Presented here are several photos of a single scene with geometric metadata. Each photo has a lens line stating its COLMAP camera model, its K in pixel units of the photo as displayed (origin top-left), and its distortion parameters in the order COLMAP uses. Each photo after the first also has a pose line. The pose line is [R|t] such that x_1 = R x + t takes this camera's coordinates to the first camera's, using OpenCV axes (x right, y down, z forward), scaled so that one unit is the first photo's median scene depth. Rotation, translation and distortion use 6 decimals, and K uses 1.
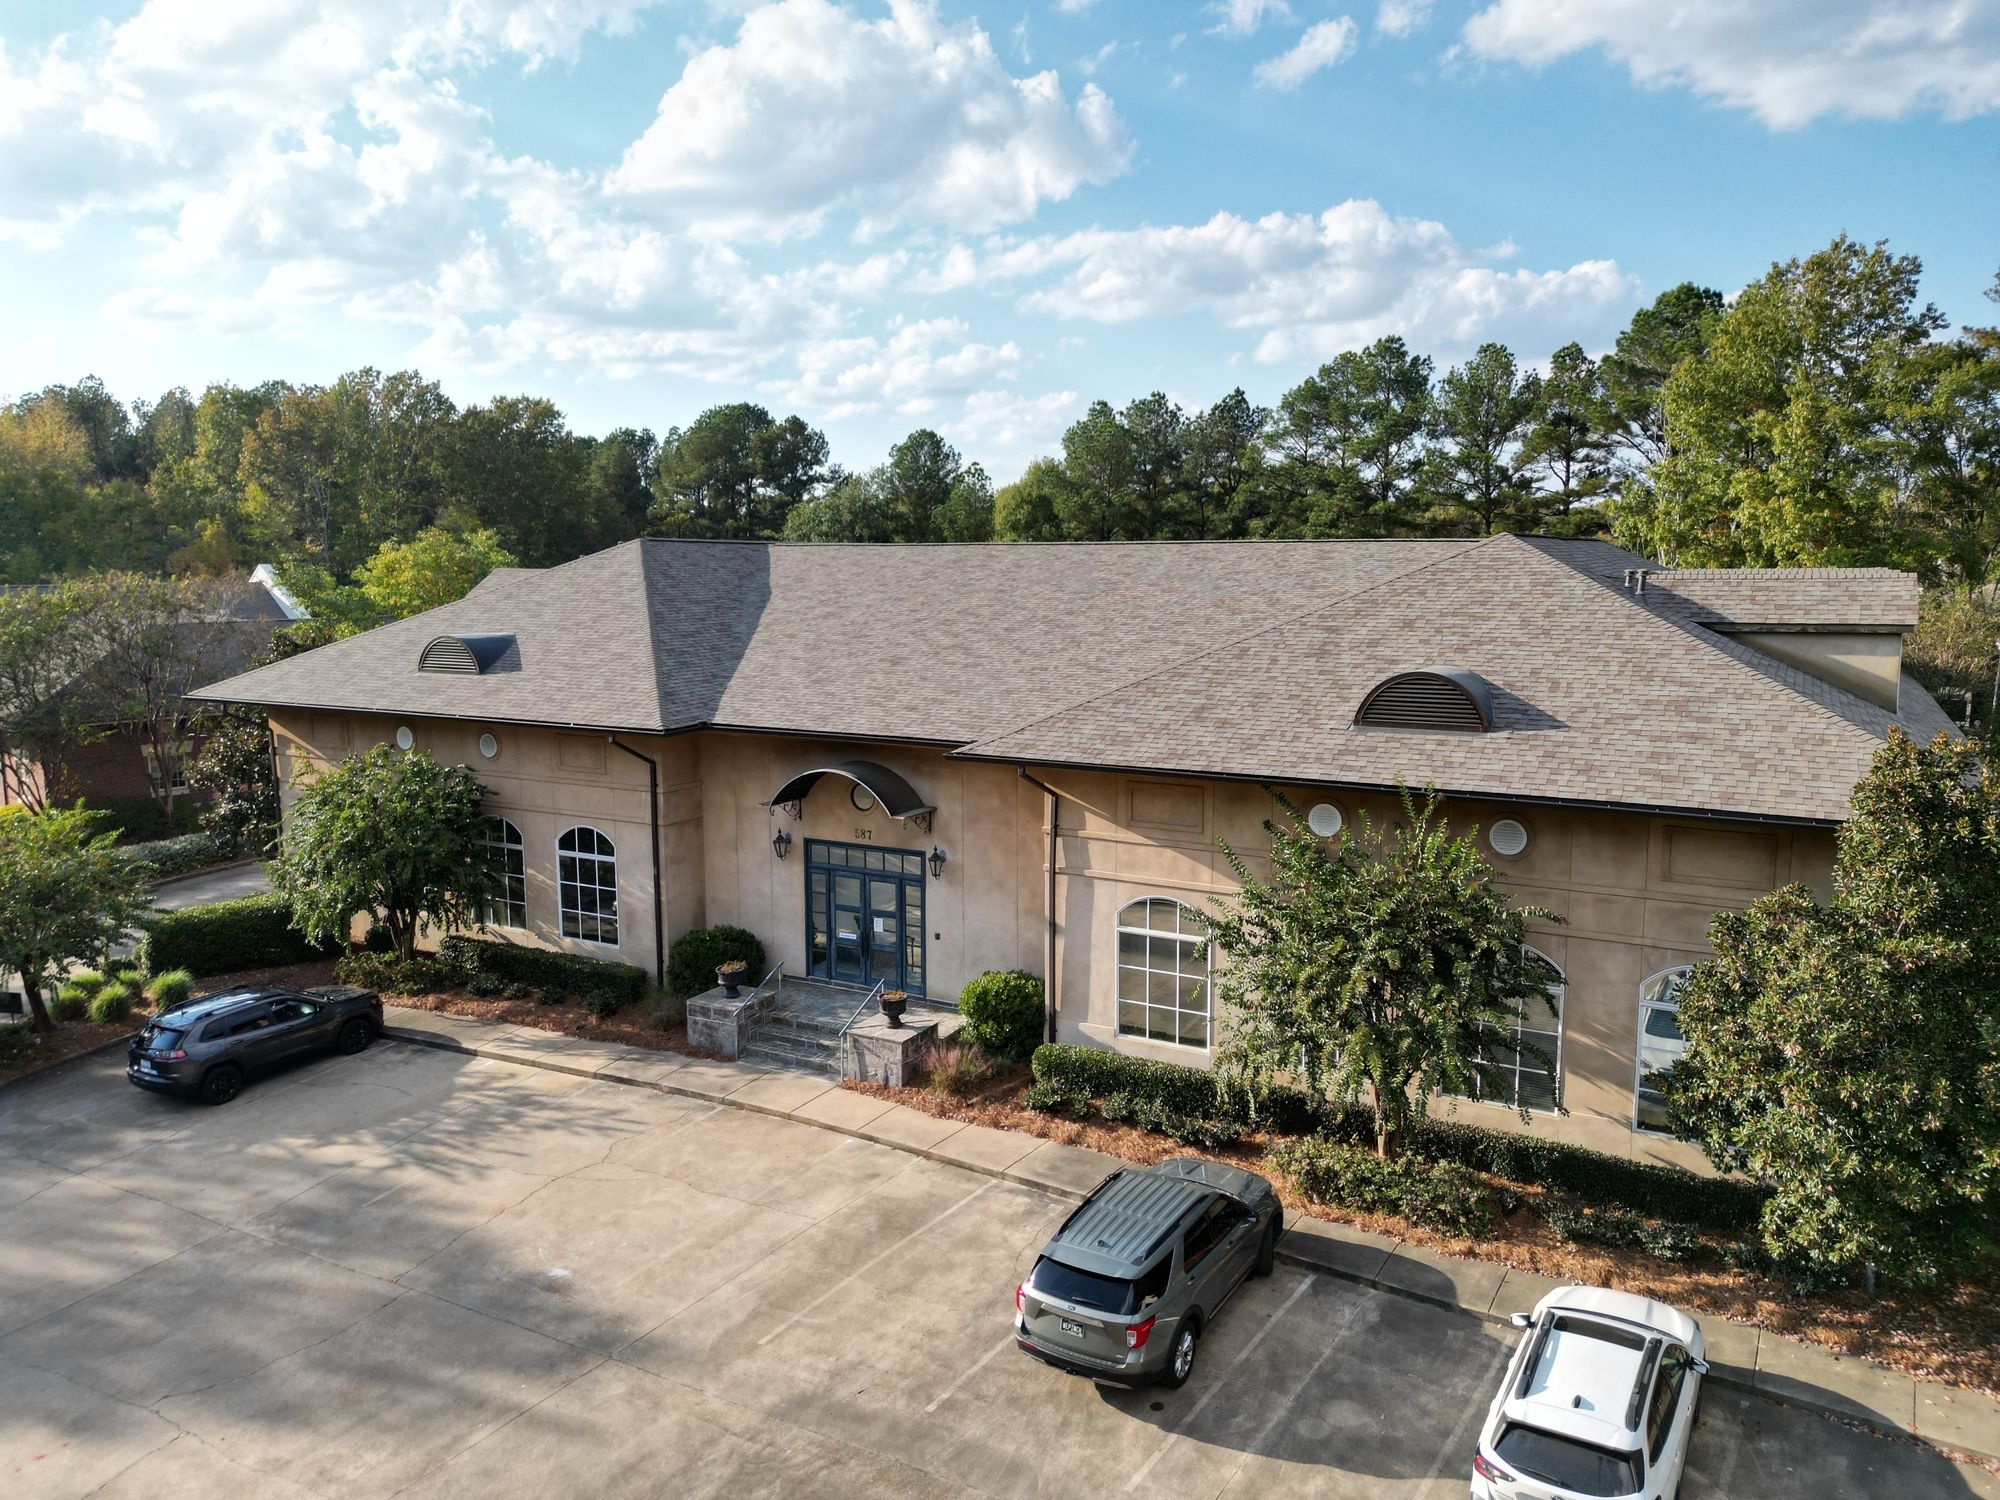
lens RADIAL K [[1405.0, 0, 1004.2], [0, 1405.0, 744.5], [0, 0, 1]] dist [0.077798, -0.078596]
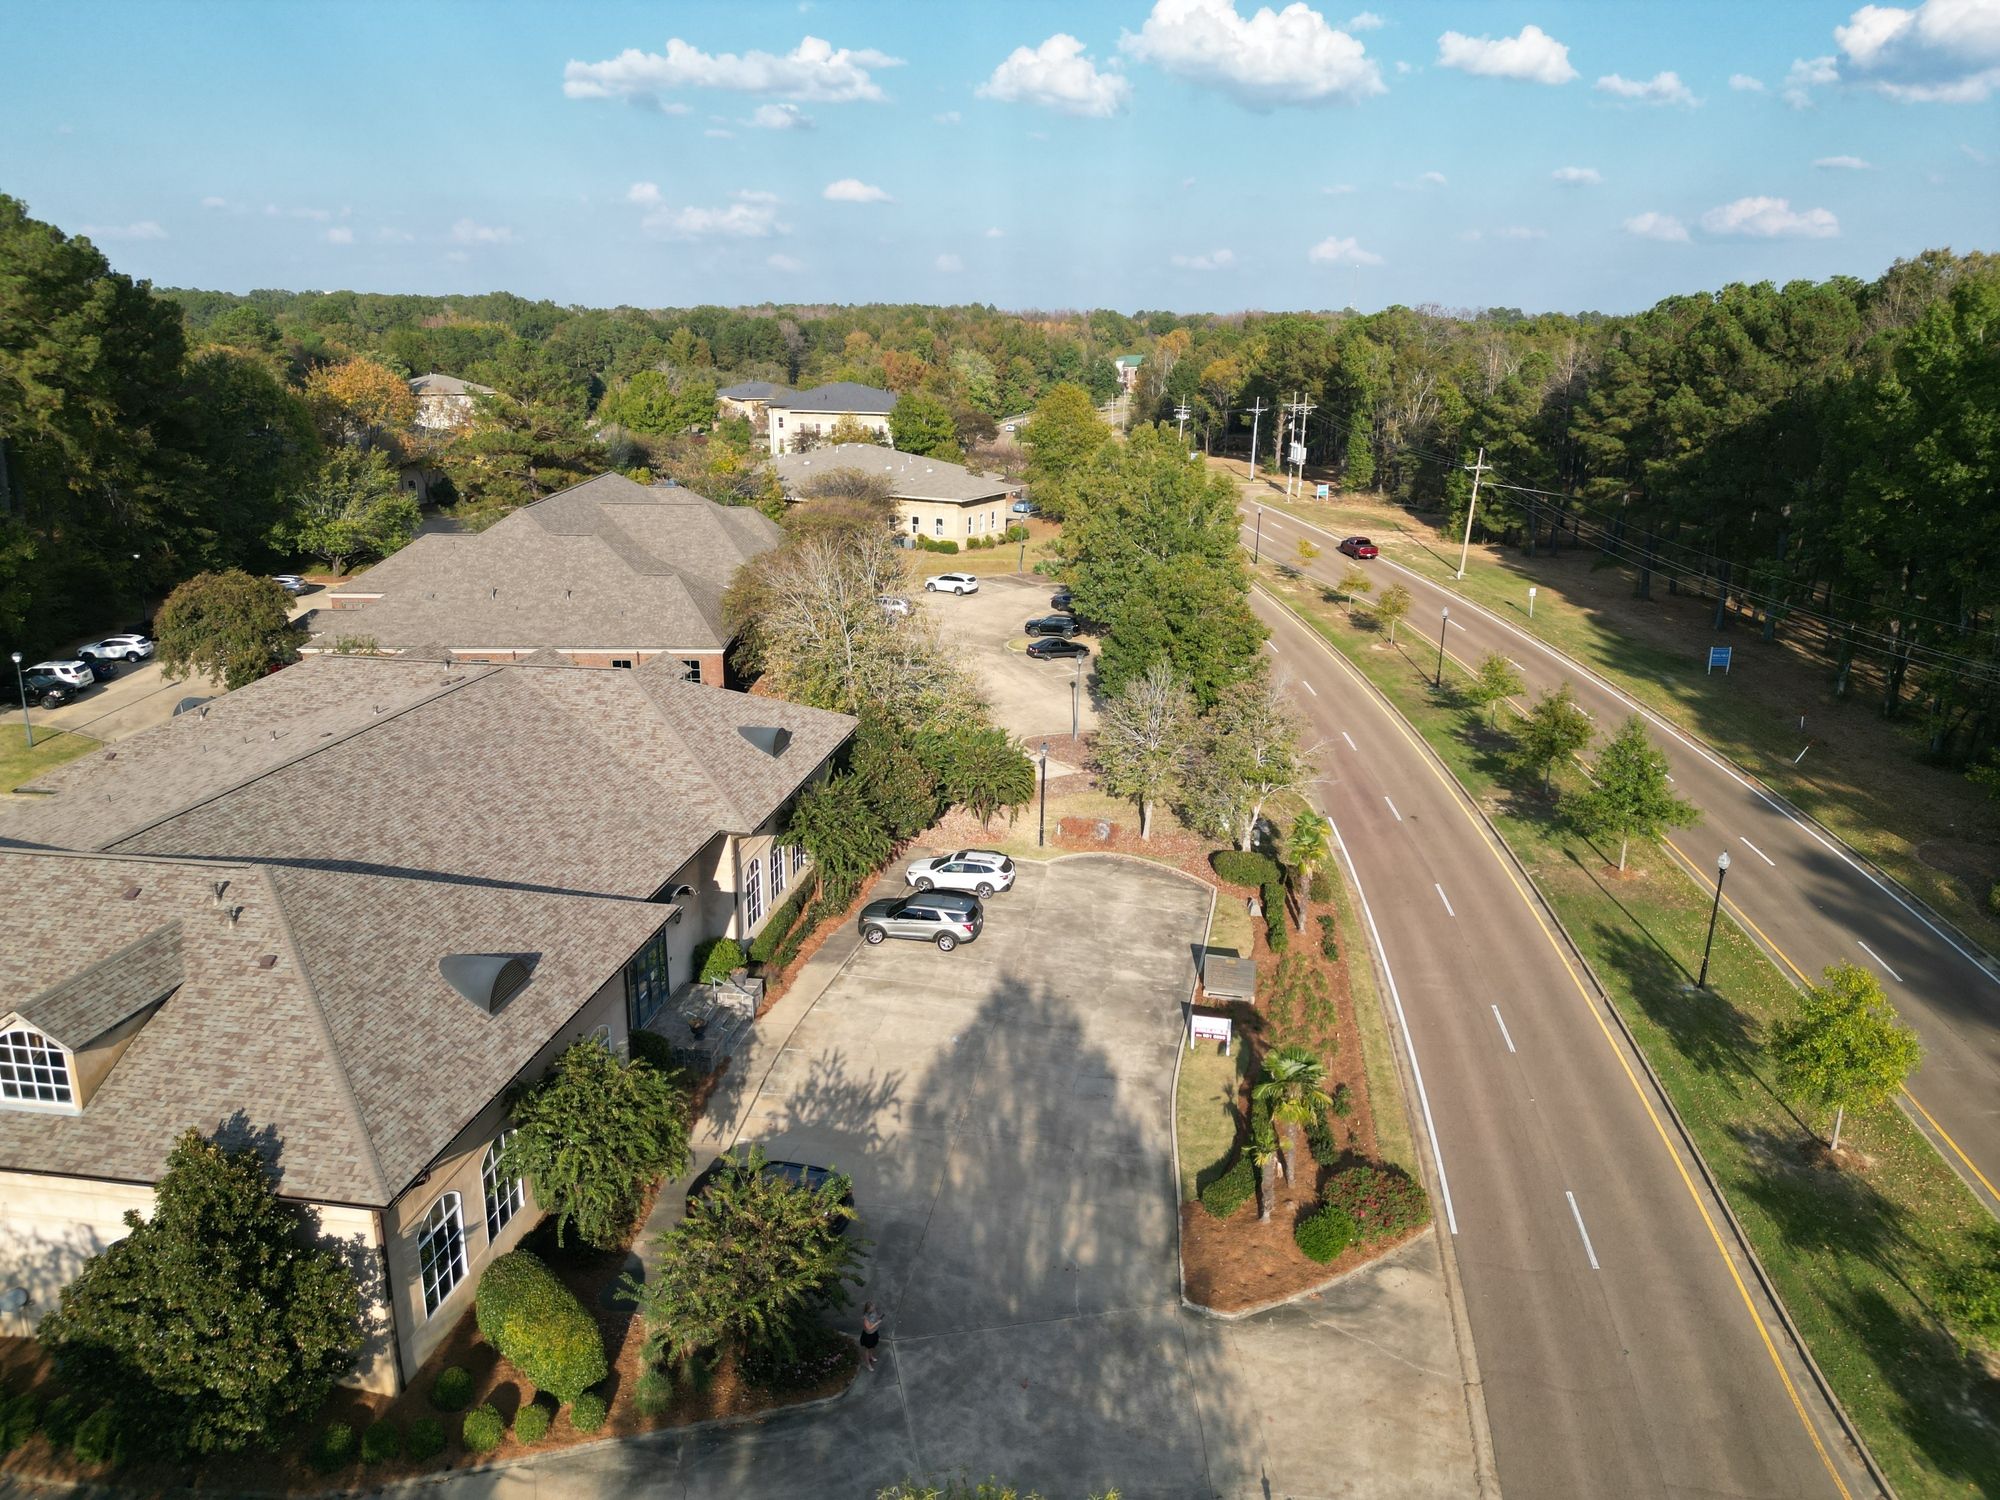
lens RADIAL K [[1405.0, 0, 1004.3], [0, 1405.0, 745.2], [0, 0, 1]] dist [0.077798, -0.078596]
pose [[-0.340663, -0.267684, 0.901273, -1.682265], [0.120136, 0.938361, 0.324109, -0.625242], [-0.932478, 0.218687, -0.287506, 1.051052]]
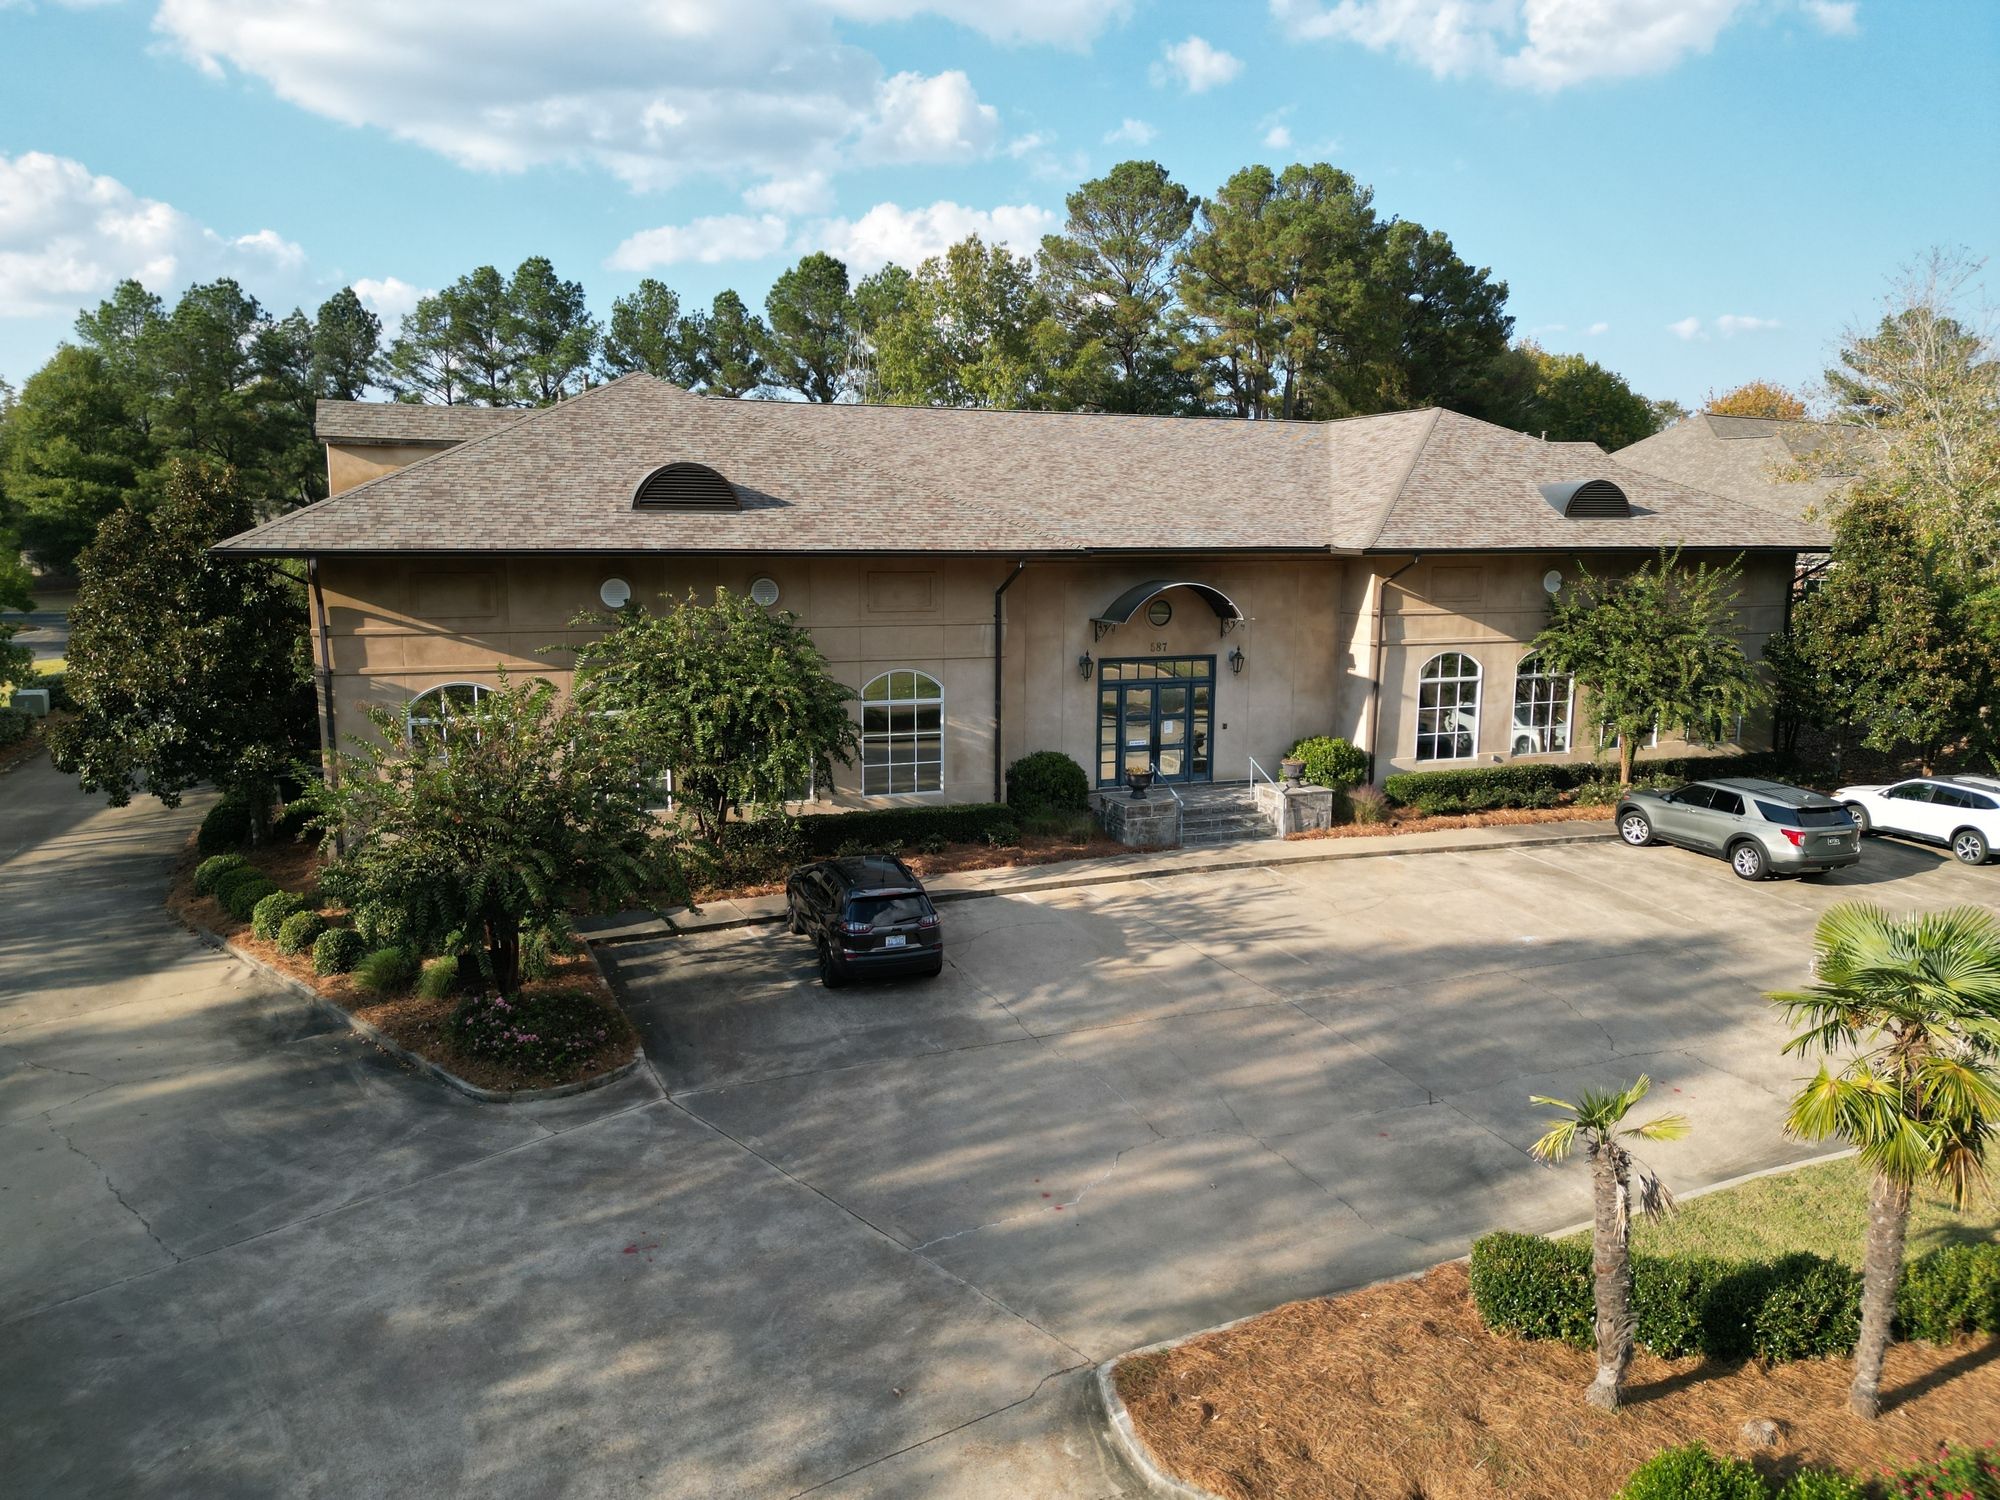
lens RADIAL K [[1405.0, 0, 1002.8], [0, 1405.0, 744.4], [0, 0, 1]] dist [0.077798, -0.078596]
pose [[0.639506, -0.112814, 0.760464, -1.049998], [0.095482, 0.993171, 0.067041, 0.054890], [-0.762834, 0.029737, 0.645911, 0.381288]]
